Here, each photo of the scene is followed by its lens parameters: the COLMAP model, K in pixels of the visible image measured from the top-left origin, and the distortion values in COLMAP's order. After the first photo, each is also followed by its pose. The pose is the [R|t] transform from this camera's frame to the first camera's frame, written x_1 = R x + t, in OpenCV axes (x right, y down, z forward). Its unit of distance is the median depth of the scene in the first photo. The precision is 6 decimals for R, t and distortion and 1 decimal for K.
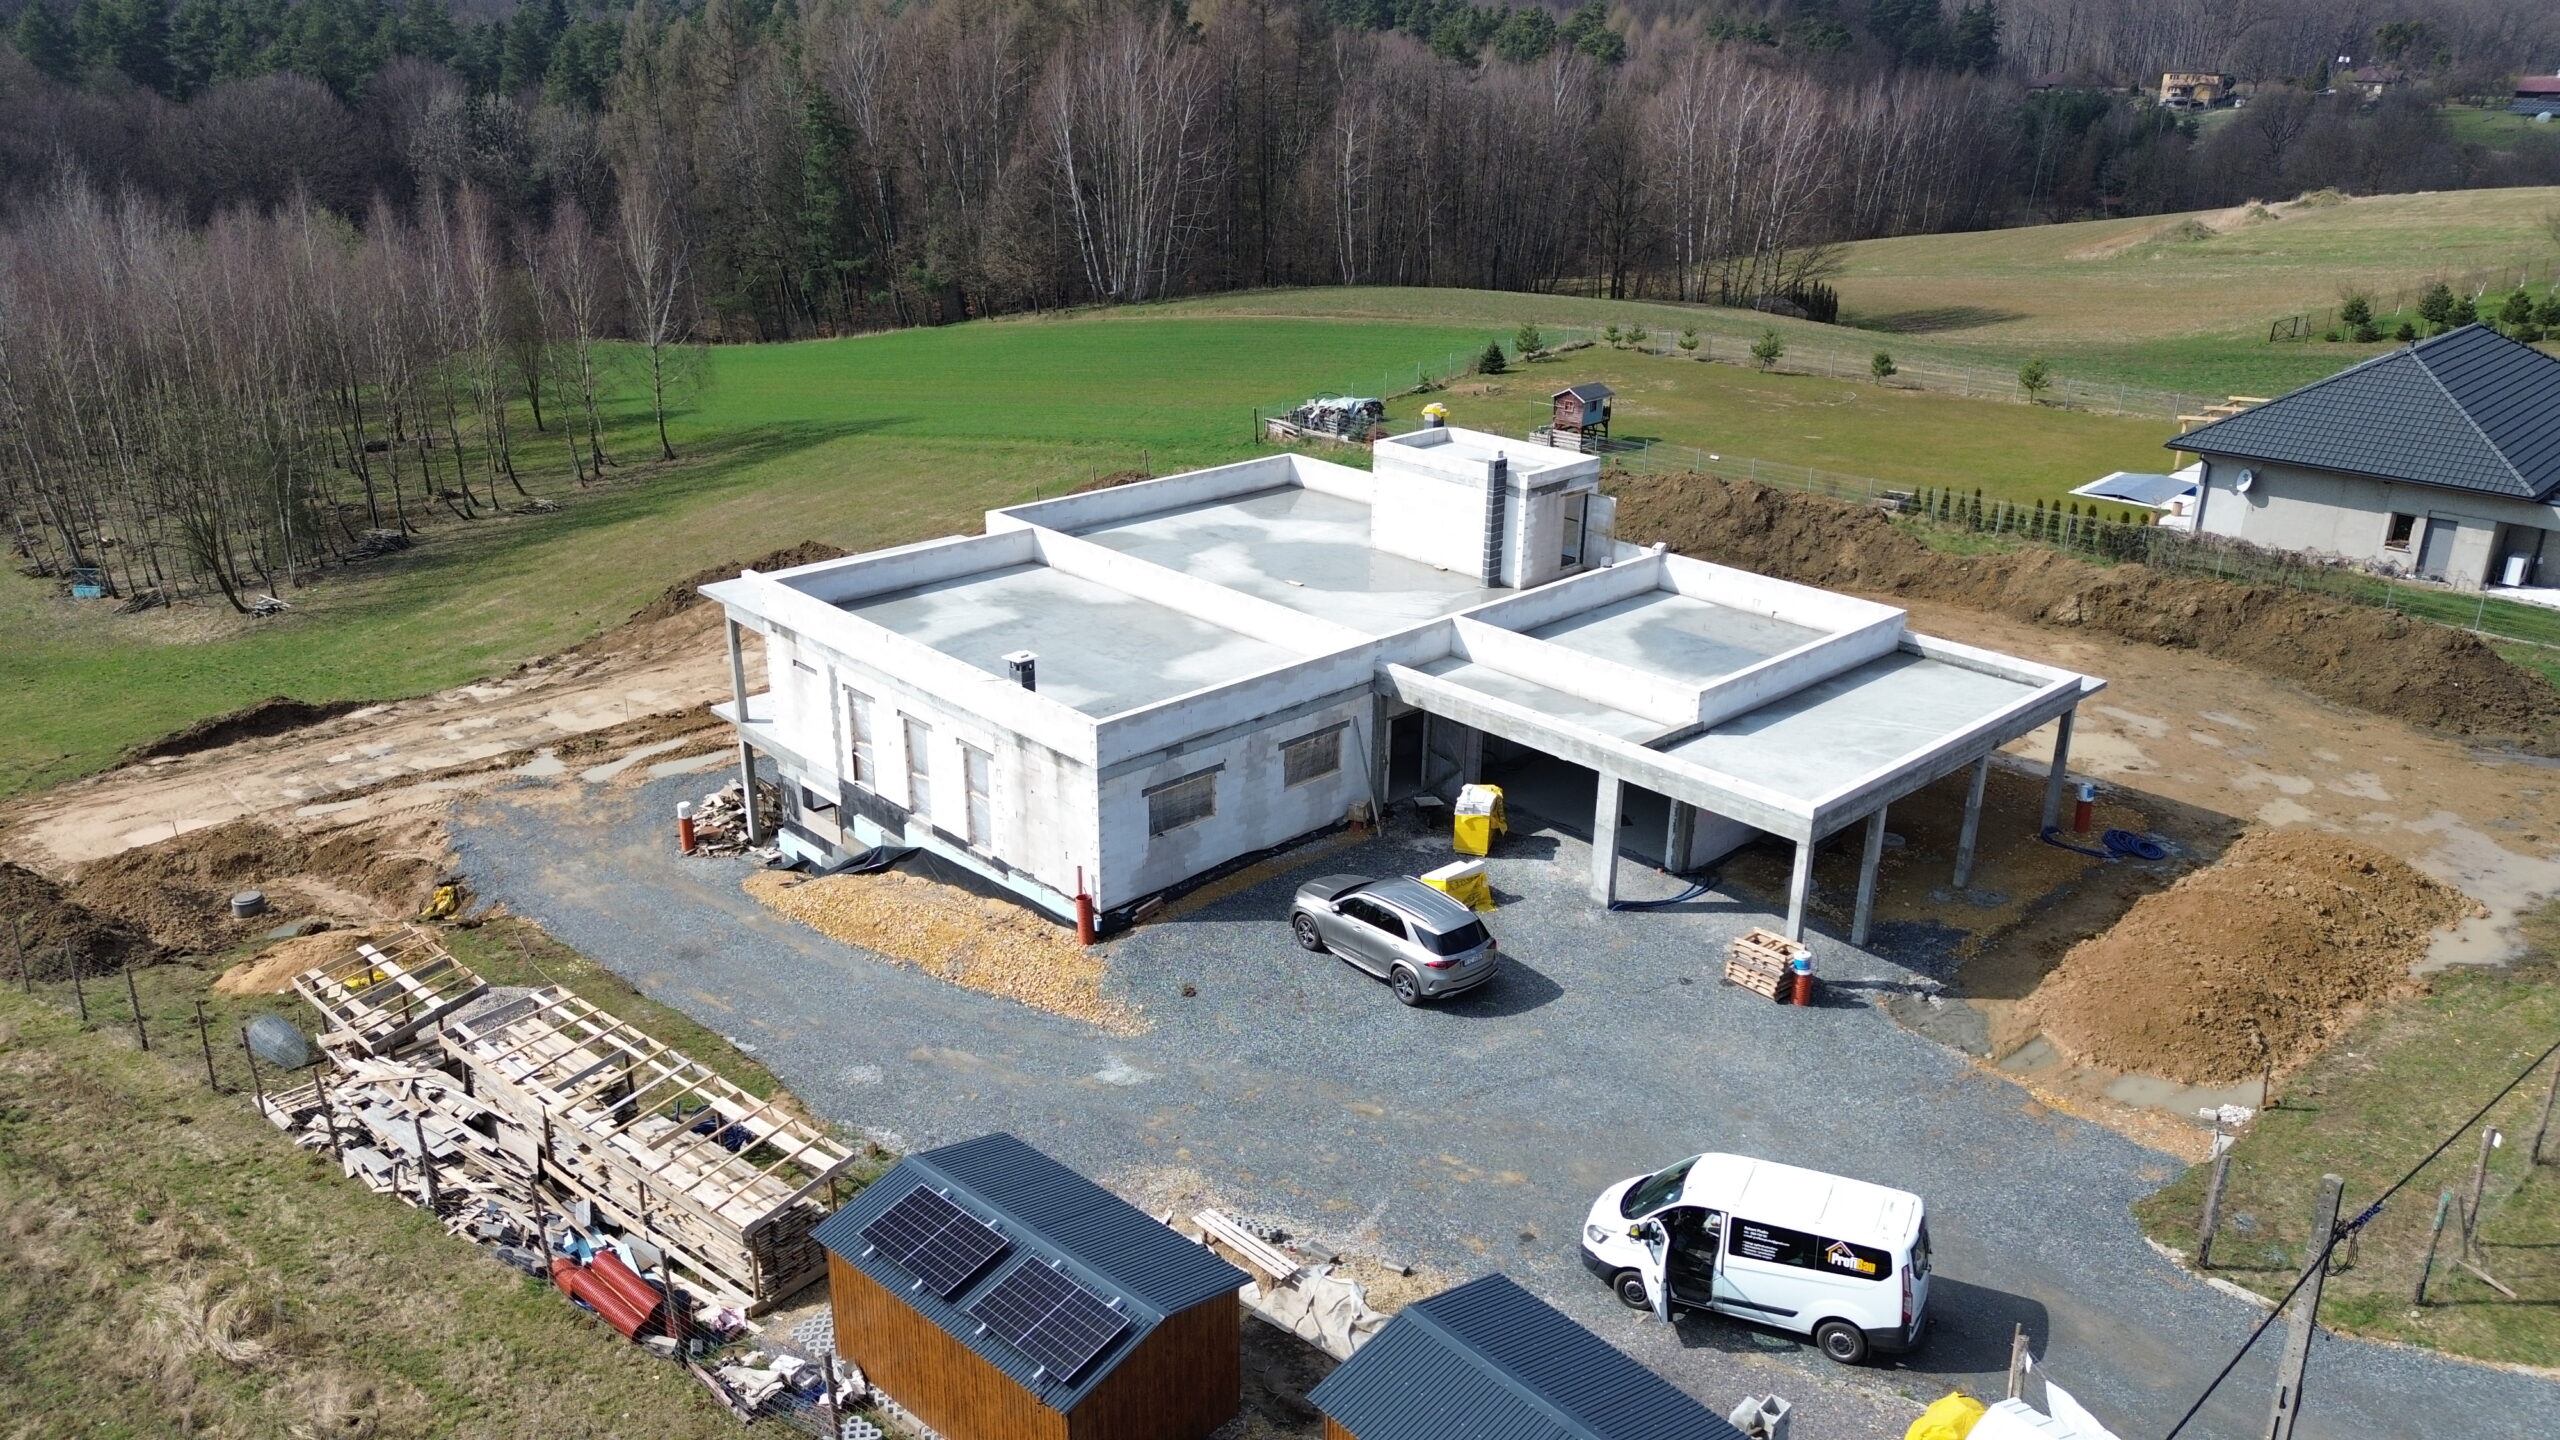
lens RADIAL K [[1813.0, 0, 1280.0], [0, 1813.0, 720.0], [0, 0, 1]] dist [0.062925, -0.045900]
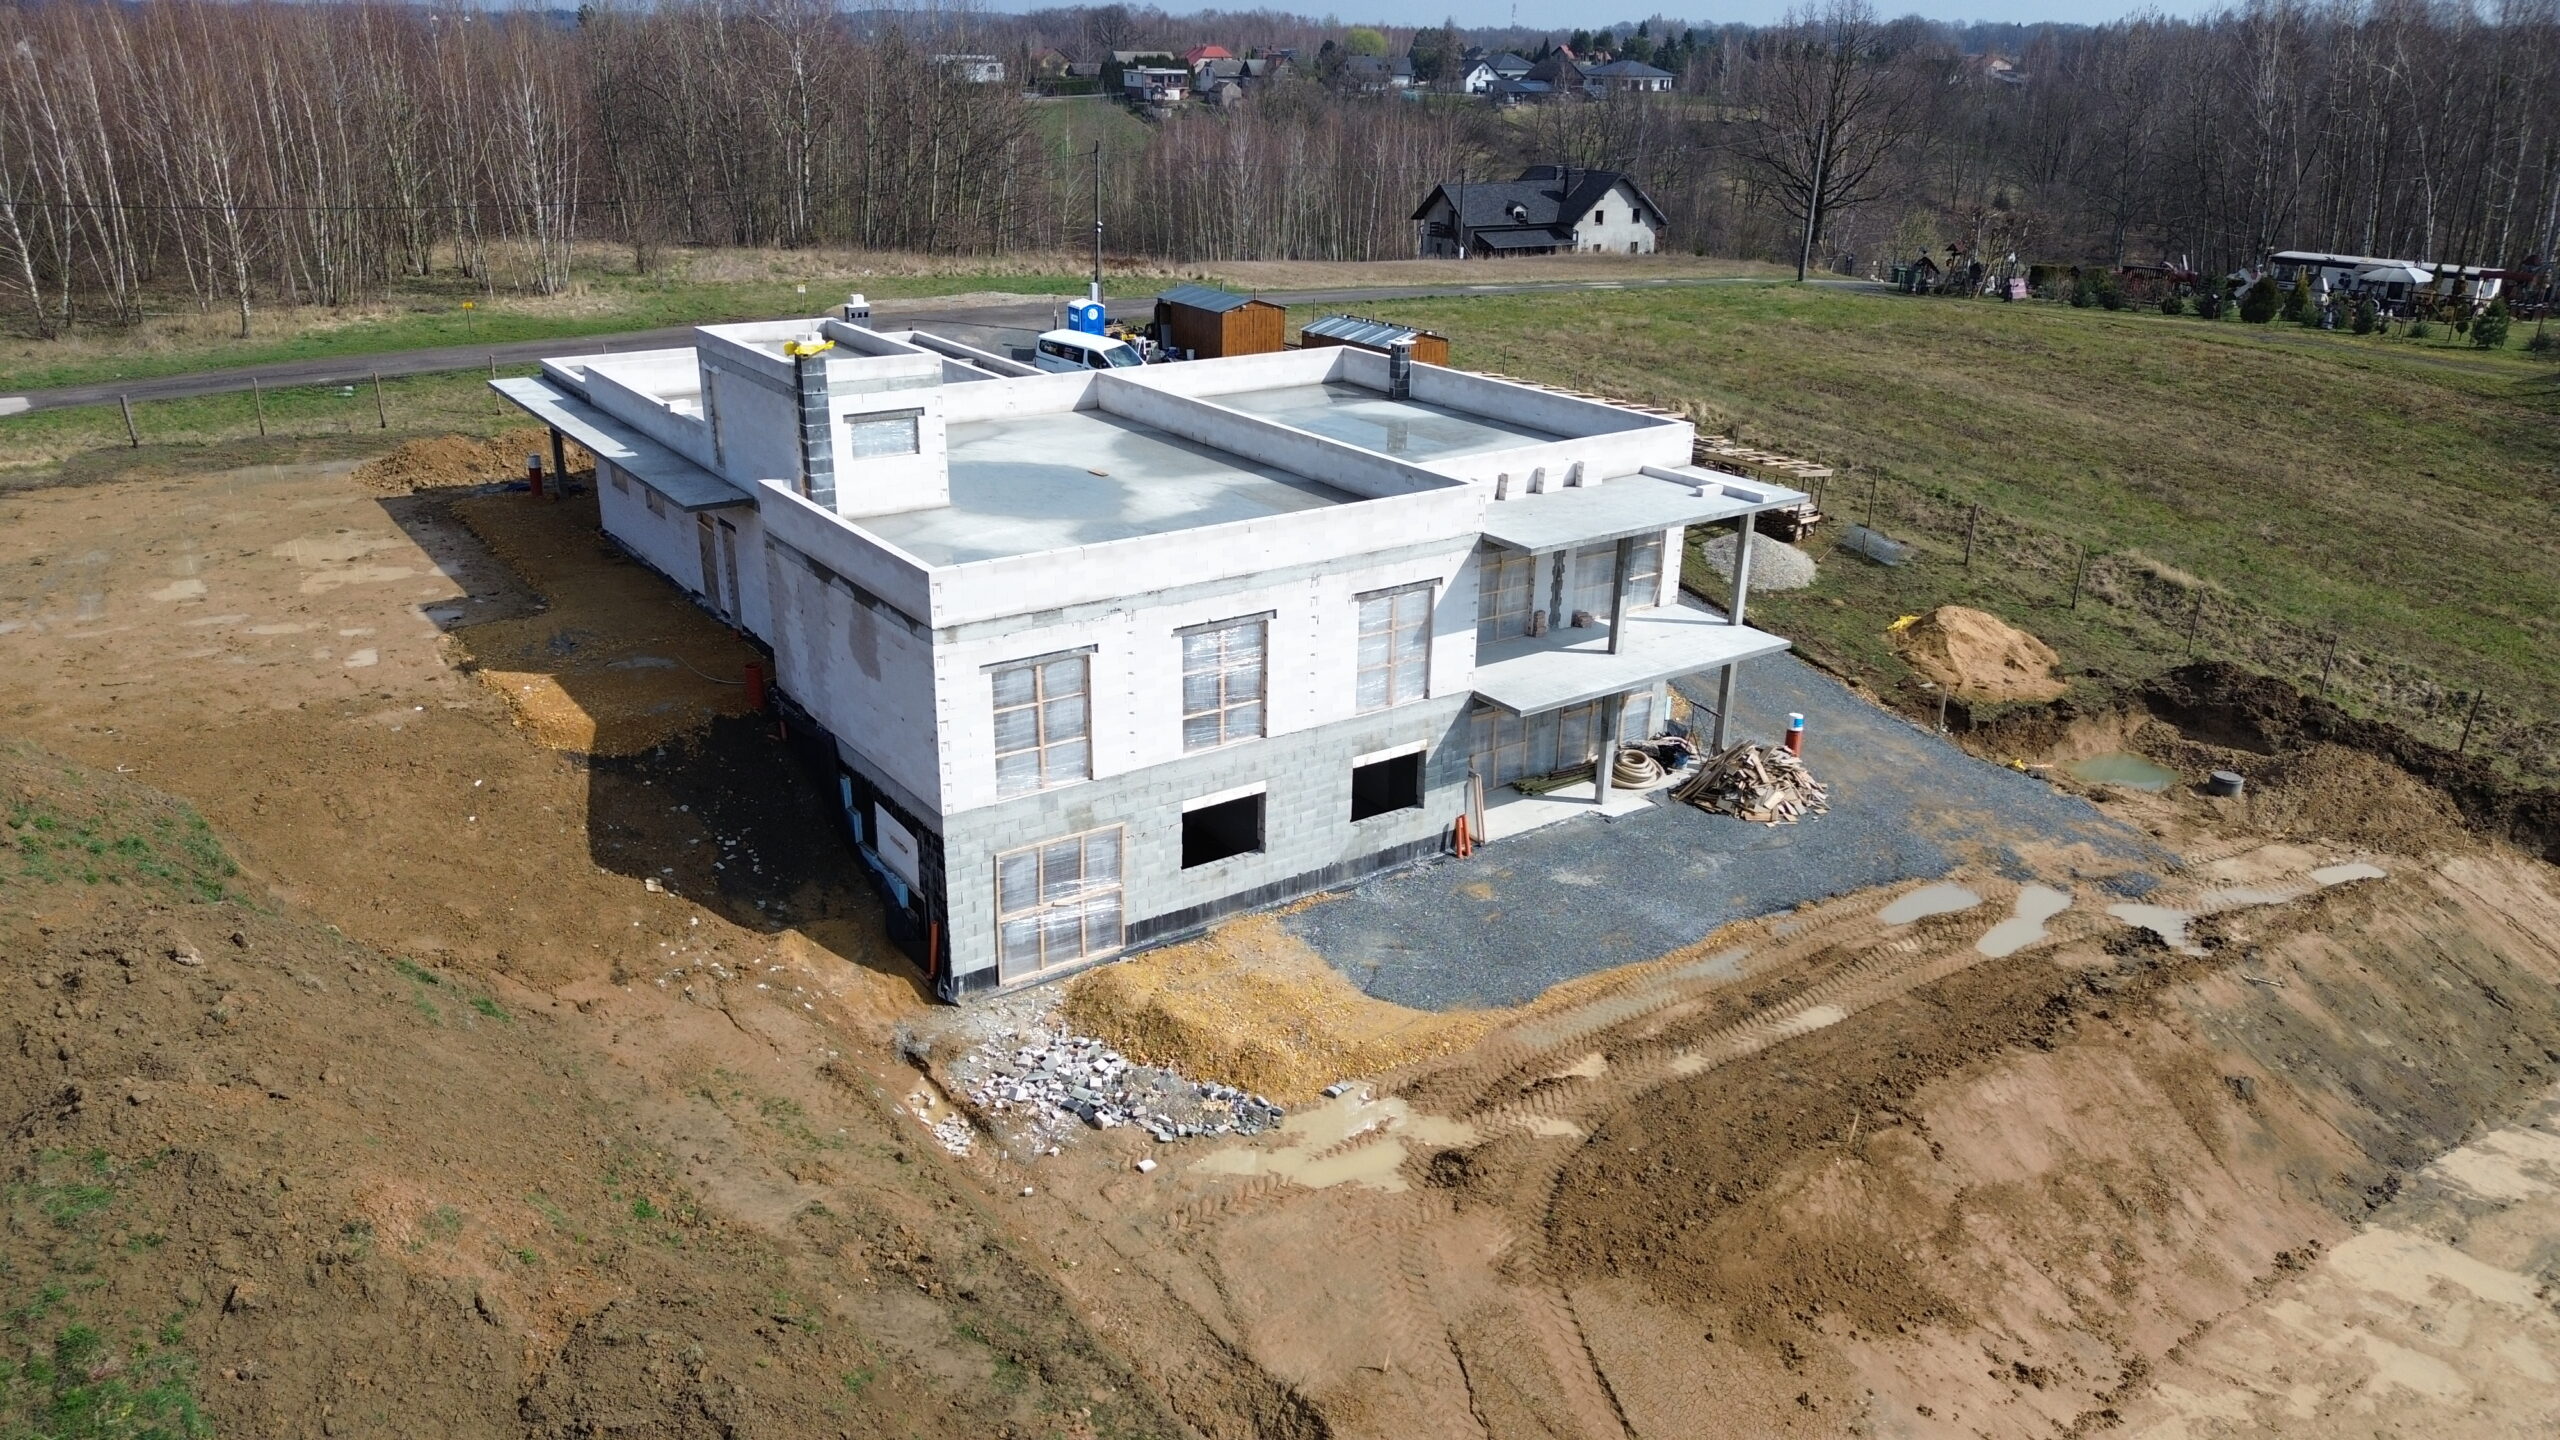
lens RADIAL K [[1813.0, 0, 1280.0], [0, 1813.0, 720.0], [0, 0, 1]] dist [0.062925, -0.045900]
pose [[-0.989075, -0.073534, 0.127760, -0.232065], [0.030274, 0.746895, 0.664252, -0.682849], [-0.144268, 0.660863, -0.736510, 2.088449]]
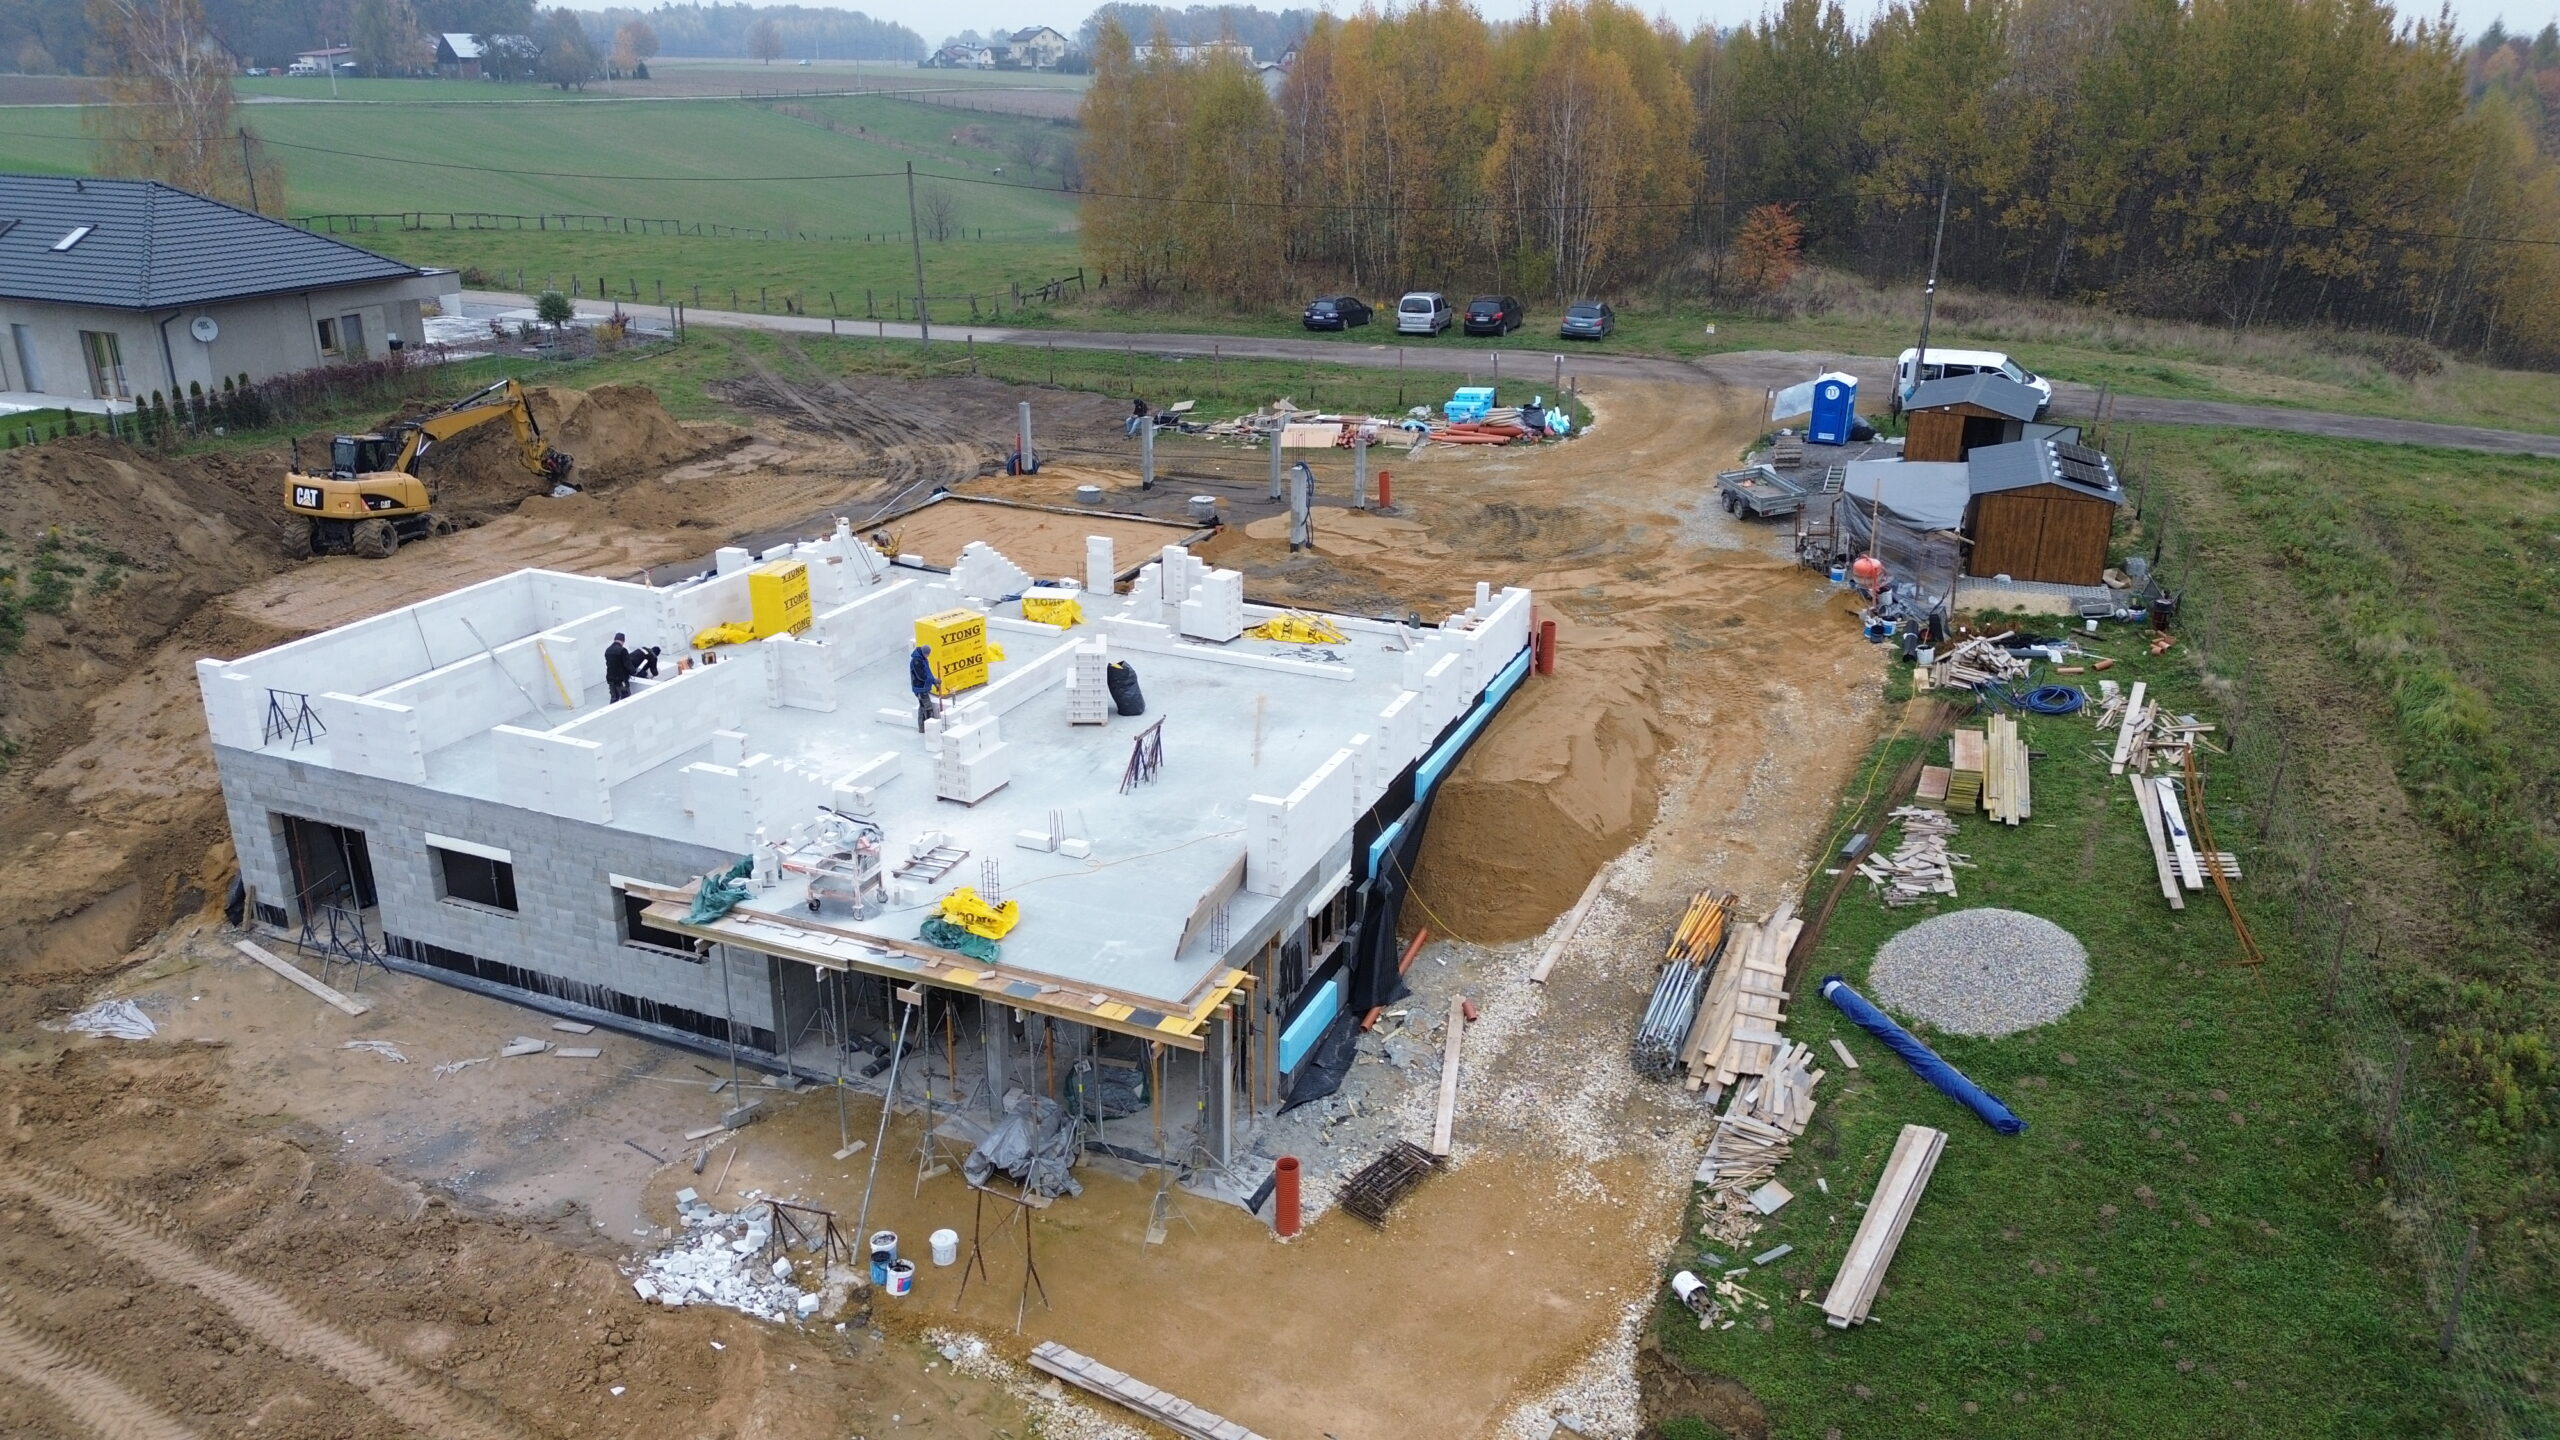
lens RADIAL K [[1813.0, 0, 1280.0], [0, 1813.0, 720.0], [0, 0, 1]] dist [0.062925, -0.045900]
pose [[-0.387042, -0.330099, 0.860949, -0.909413], [0.323636, 0.825683, 0.462069, -0.367587], [-0.863400, 0.457474, -0.212742, 1.298213]]
